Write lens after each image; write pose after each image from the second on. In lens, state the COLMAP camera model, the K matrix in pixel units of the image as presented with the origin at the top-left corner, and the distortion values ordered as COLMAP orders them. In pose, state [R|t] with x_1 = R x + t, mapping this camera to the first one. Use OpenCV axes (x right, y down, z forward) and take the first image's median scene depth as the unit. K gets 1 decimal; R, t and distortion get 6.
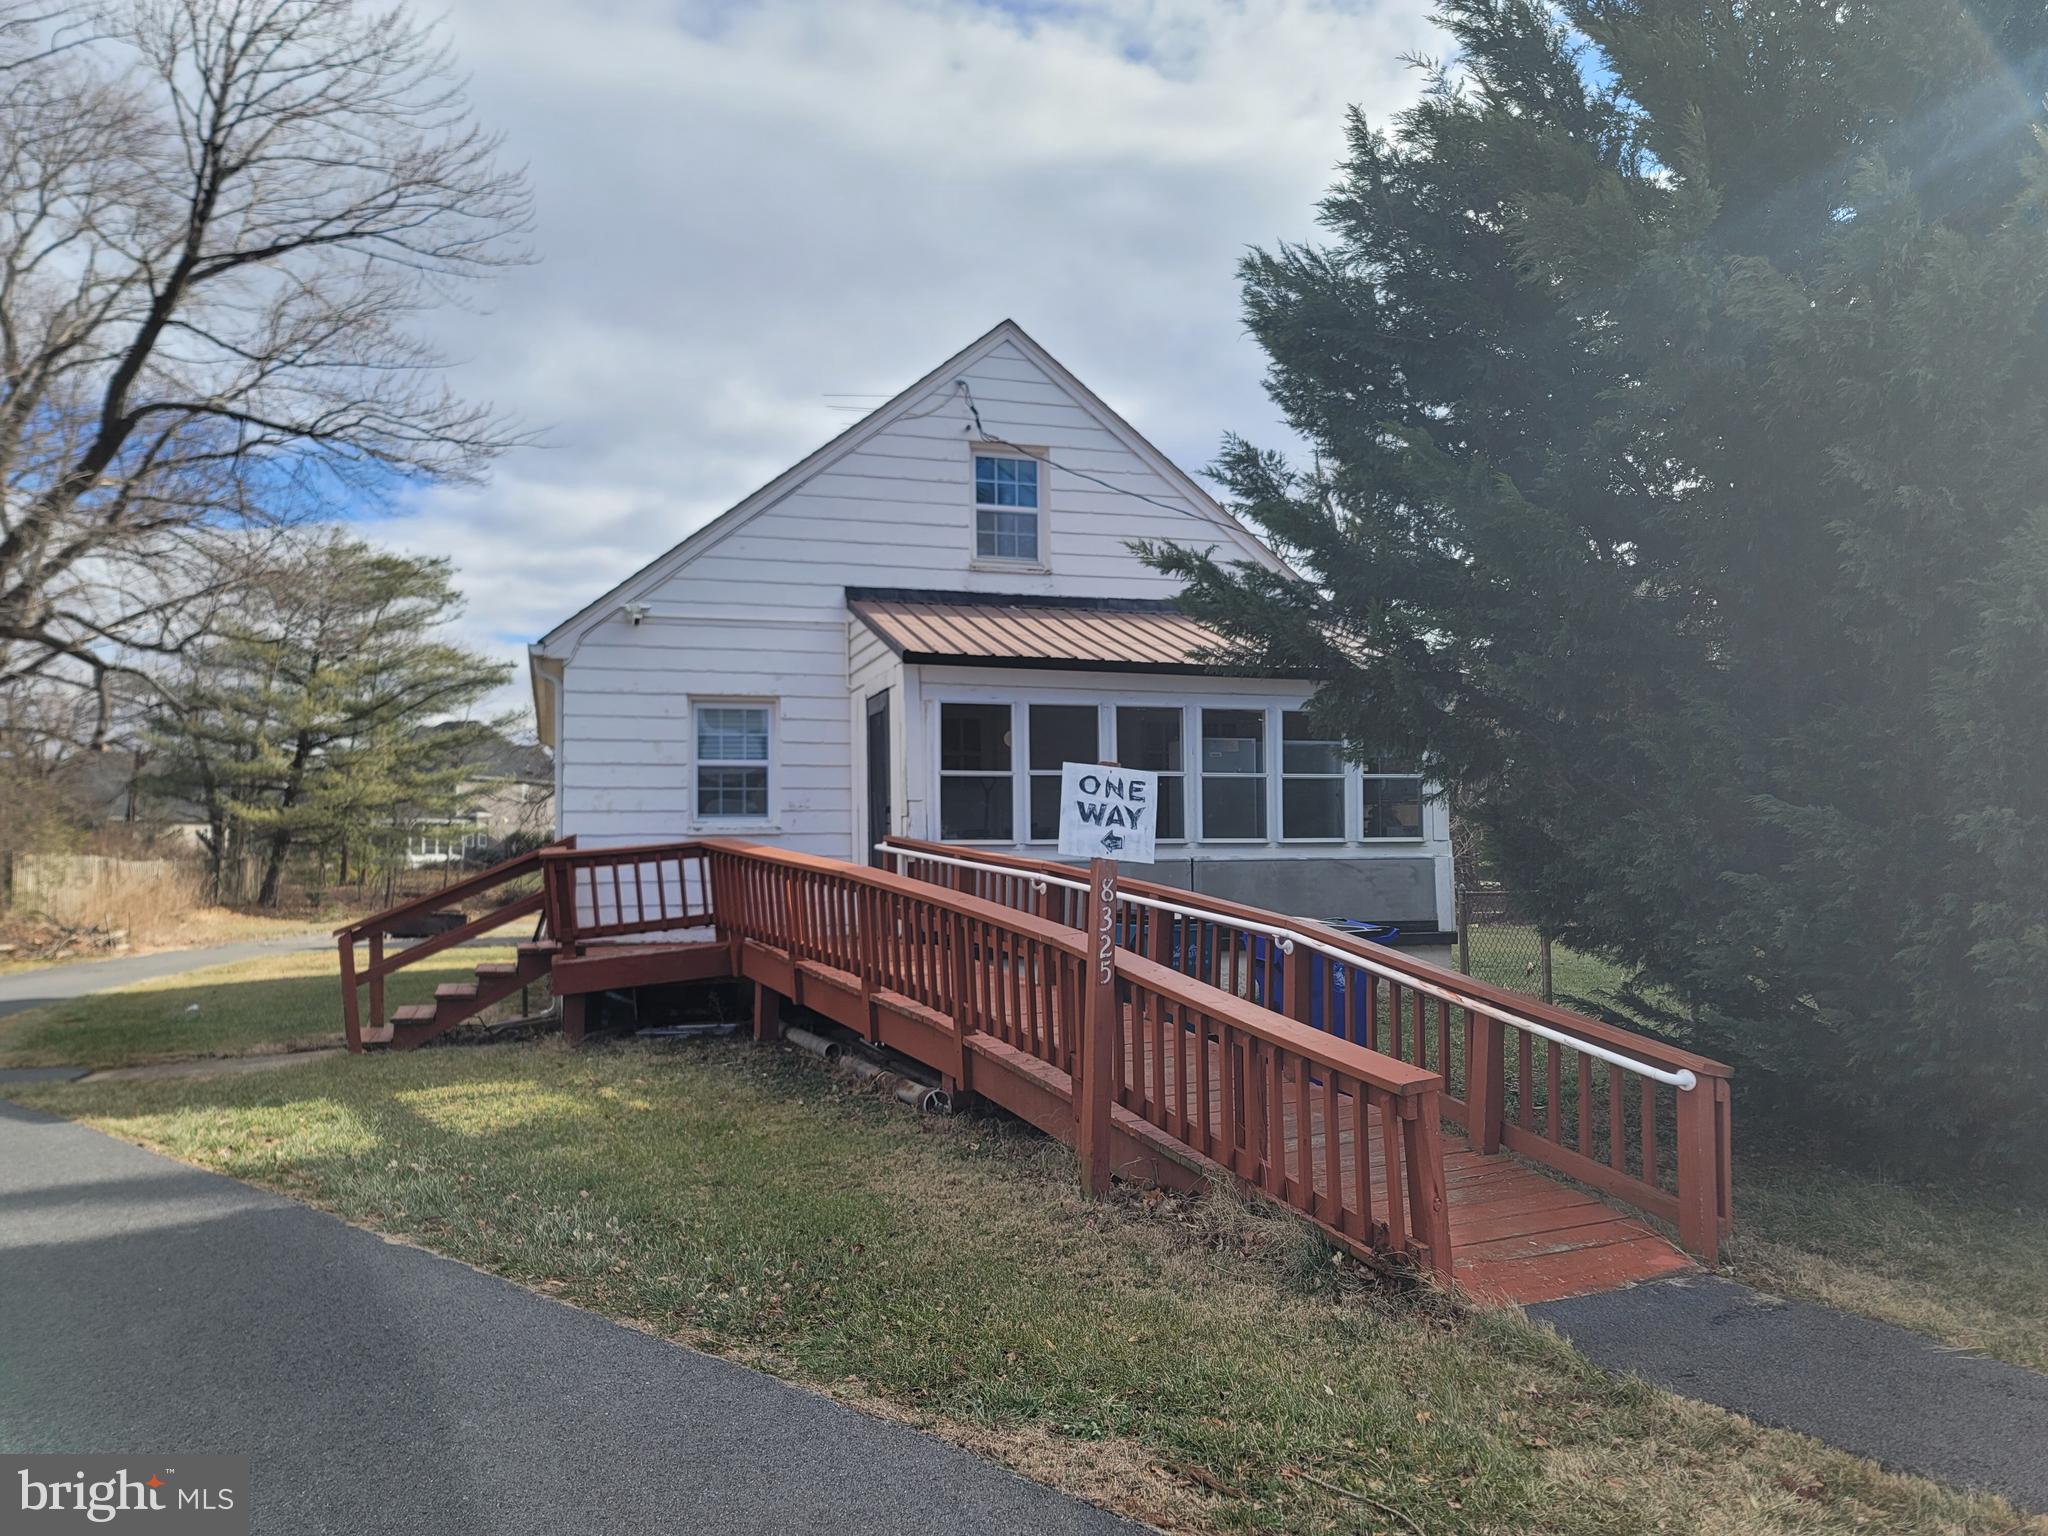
lens RADIAL K [[1492.1, 0, 1056.4], [0, 1492.1, 775.1], [0, 0, 1]] dist [0.074711, -0.048085]
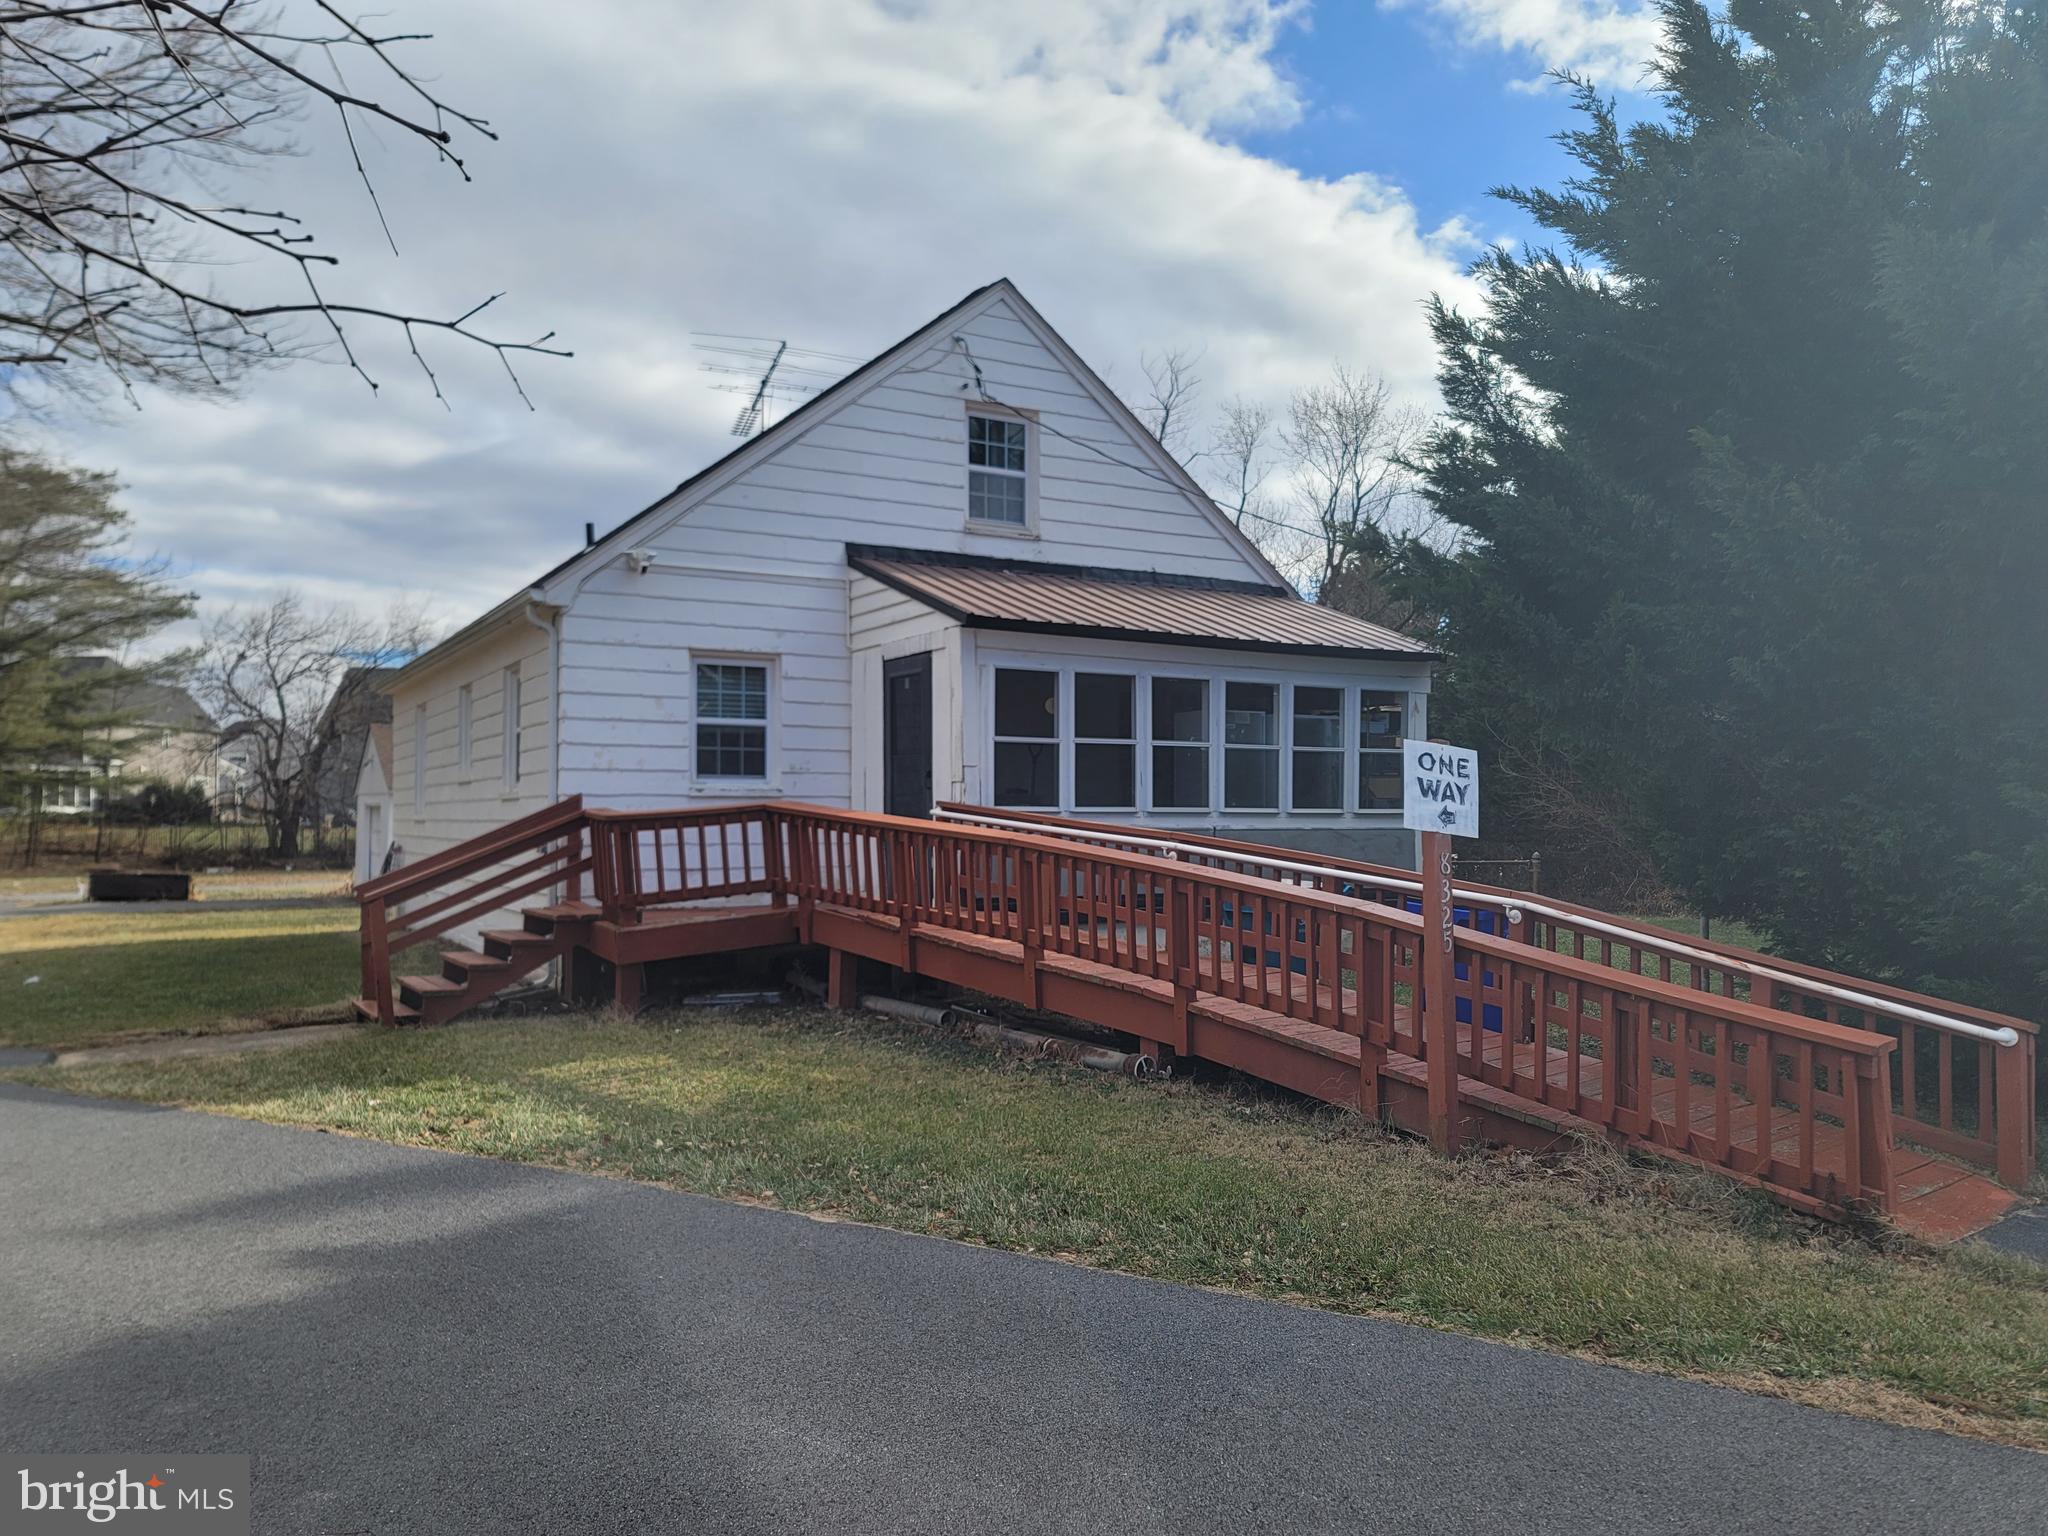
lens RADIAL K [[1492.1, 0, 1047.7], [0, 1492.1, 782.5], [0, 0, 1]] dist [0.074711, -0.048085]
pose [[0.978402, 0.017002, 0.206009, -0.241174], [-0.023342, 0.999324, 0.028387, -0.001242], [-0.205388, -0.032582, 0.978138, 0.019391]]
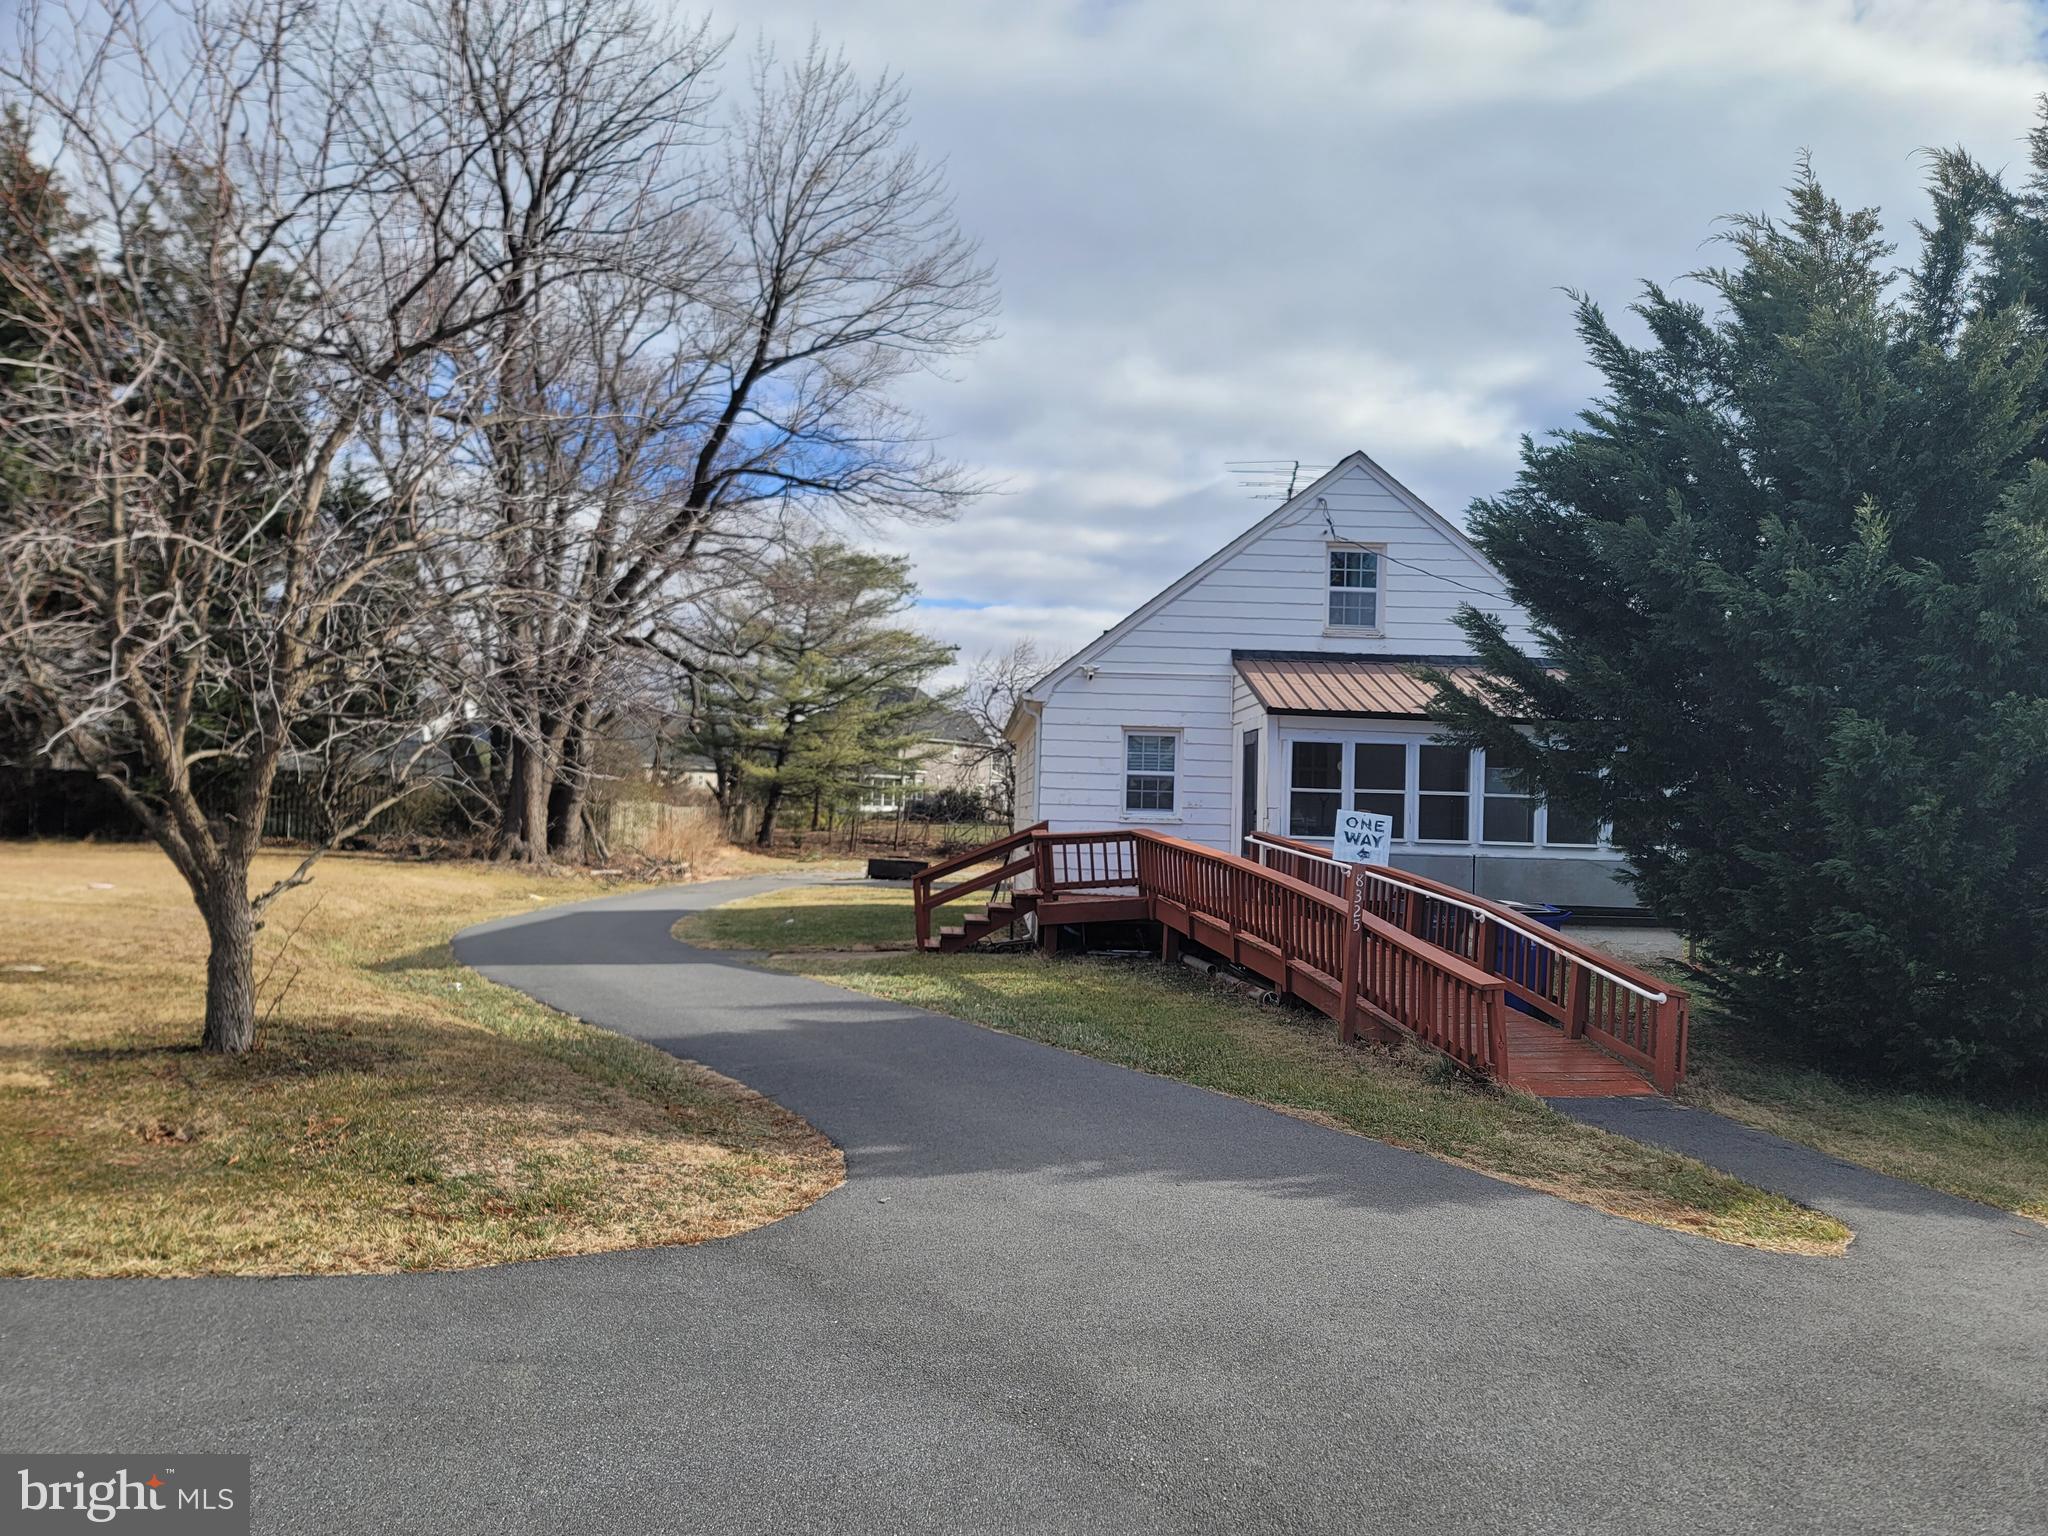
lens RADIAL K [[1492.1, 0, 1062.1], [0, 1492.1, 771.1], [0, 0, 1]] dist [0.074711, -0.048085]
pose [[0.965943, 0.030221, -0.256982, 0.079403], [-0.024357, 0.999366, 0.025972, -0.050926], [0.257604, -0.018828, 0.966067, -0.460095]]
